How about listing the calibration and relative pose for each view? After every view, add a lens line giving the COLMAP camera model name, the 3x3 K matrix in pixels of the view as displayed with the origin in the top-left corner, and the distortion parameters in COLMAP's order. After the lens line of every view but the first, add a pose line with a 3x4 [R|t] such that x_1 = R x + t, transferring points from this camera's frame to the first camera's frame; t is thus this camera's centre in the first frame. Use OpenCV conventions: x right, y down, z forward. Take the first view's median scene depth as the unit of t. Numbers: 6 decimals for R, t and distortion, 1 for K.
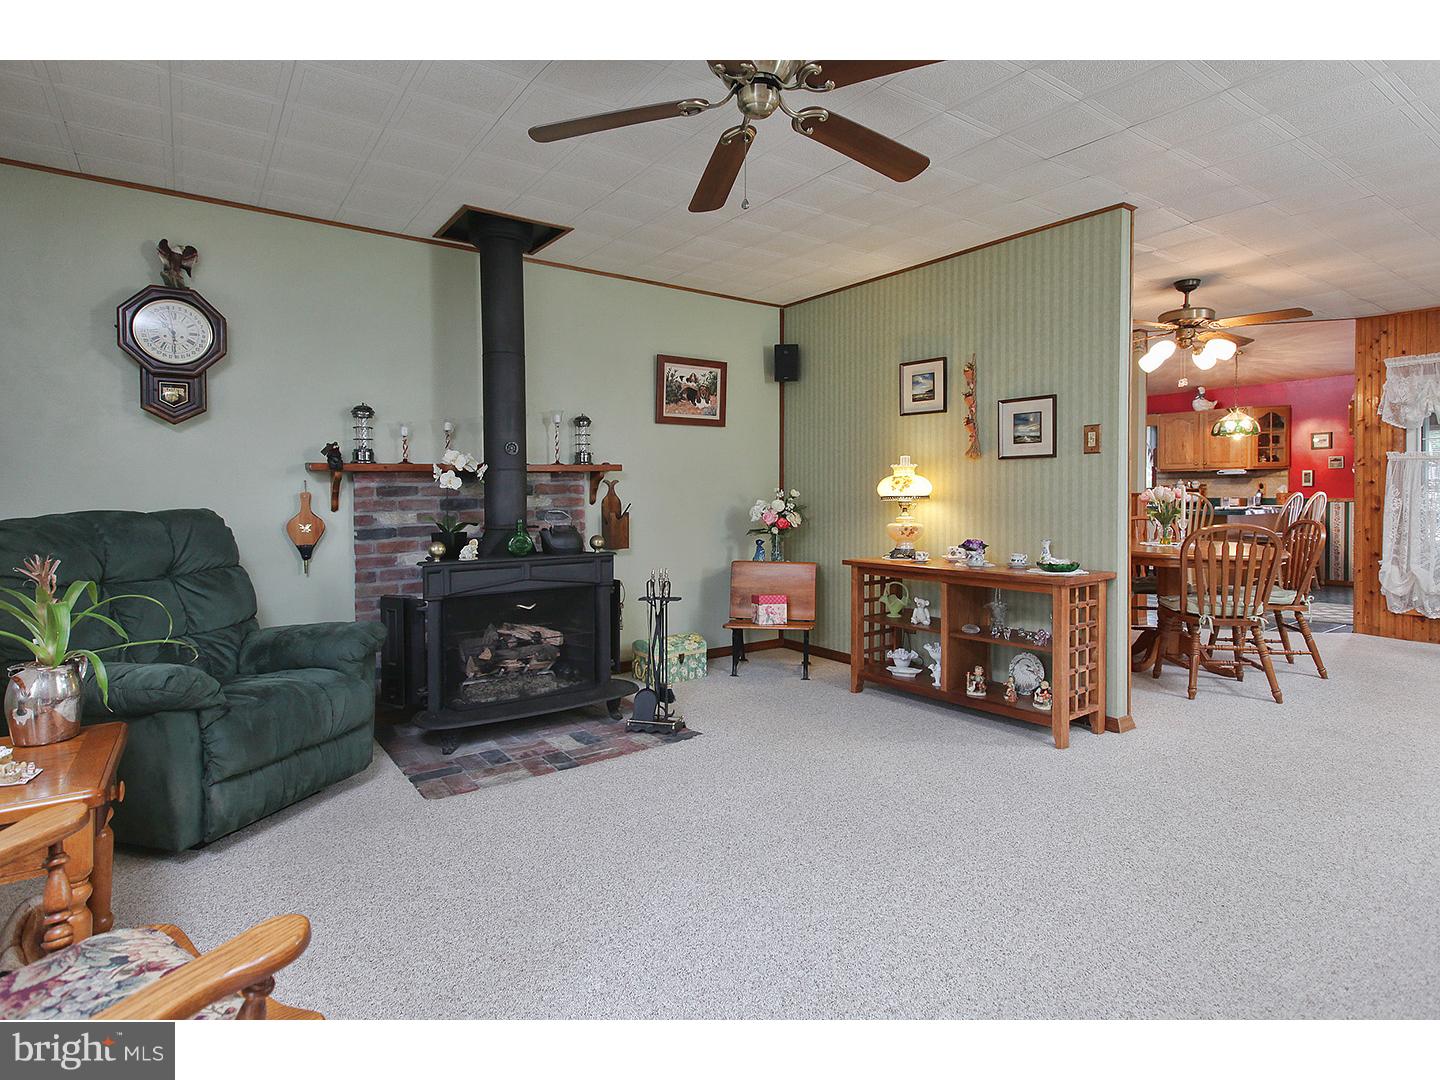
lens RADIAL K [[743.8, 0, 723.3], [0, 743.8, 501.5], [0, 0, 1]] dist [0.001761, 0.000903]
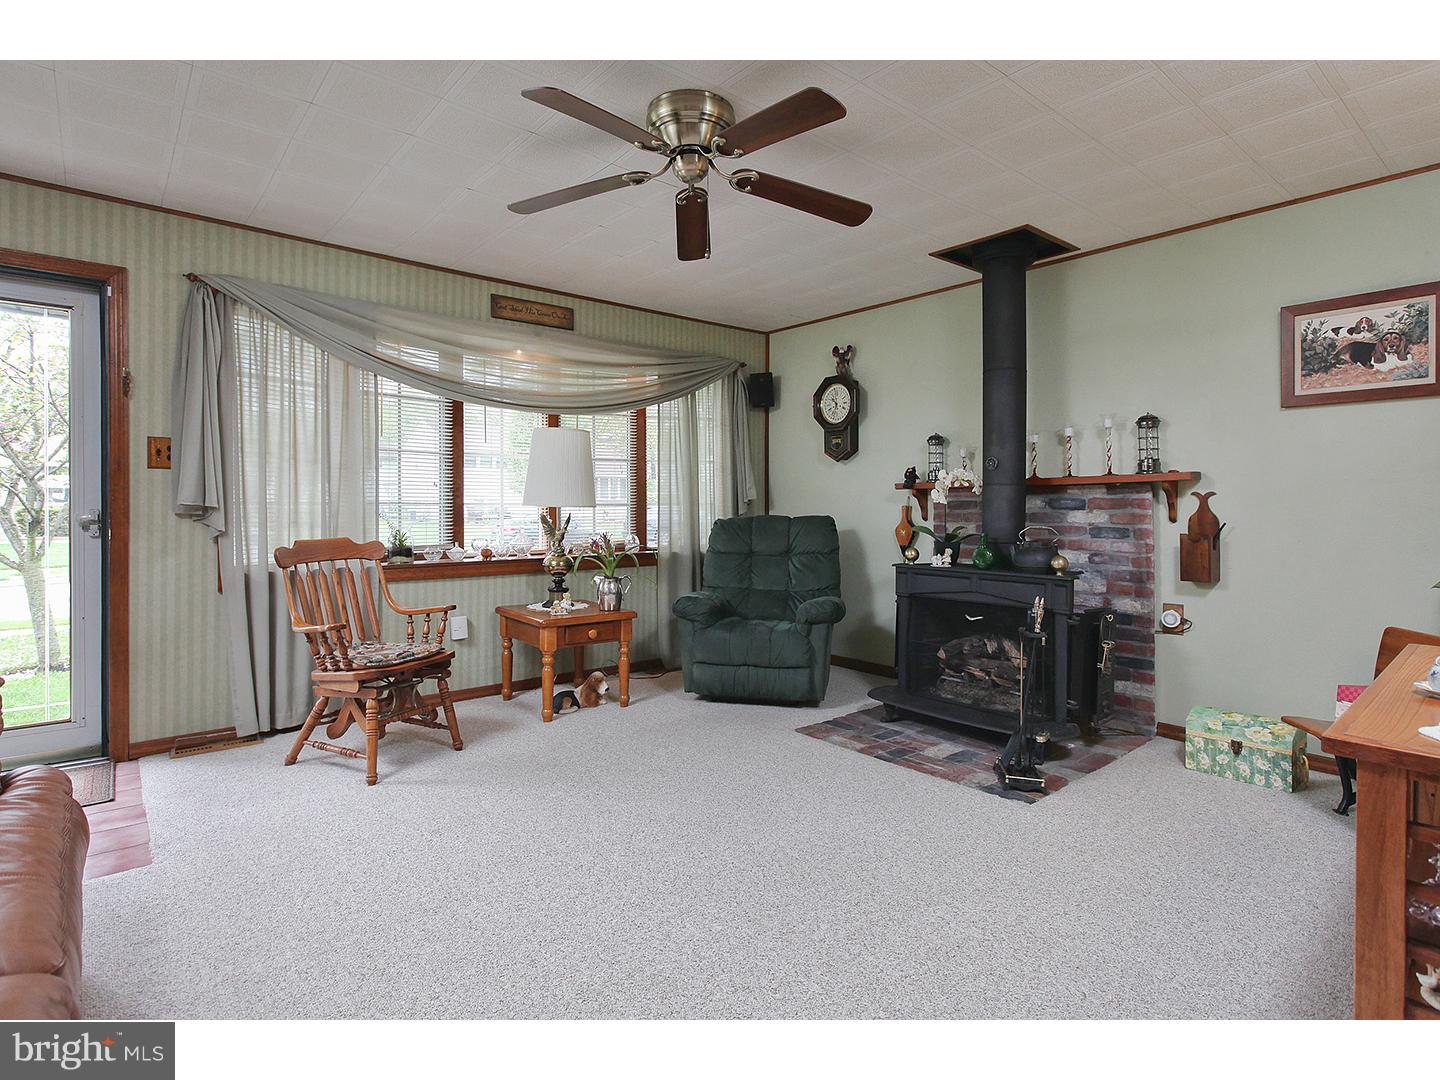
lens RADIAL K [[743.8, 0, 723.3], [0, 743.8, 501.5], [0, 0, 1]] dist [0.001761, 0.000903]
pose [[0.085757, 0.003732, -0.996309, 0.695676], [-0.011173, 0.999934, 0.002784, -0.018449], [0.996253, 0.010894, 0.085793, 0.536274]]
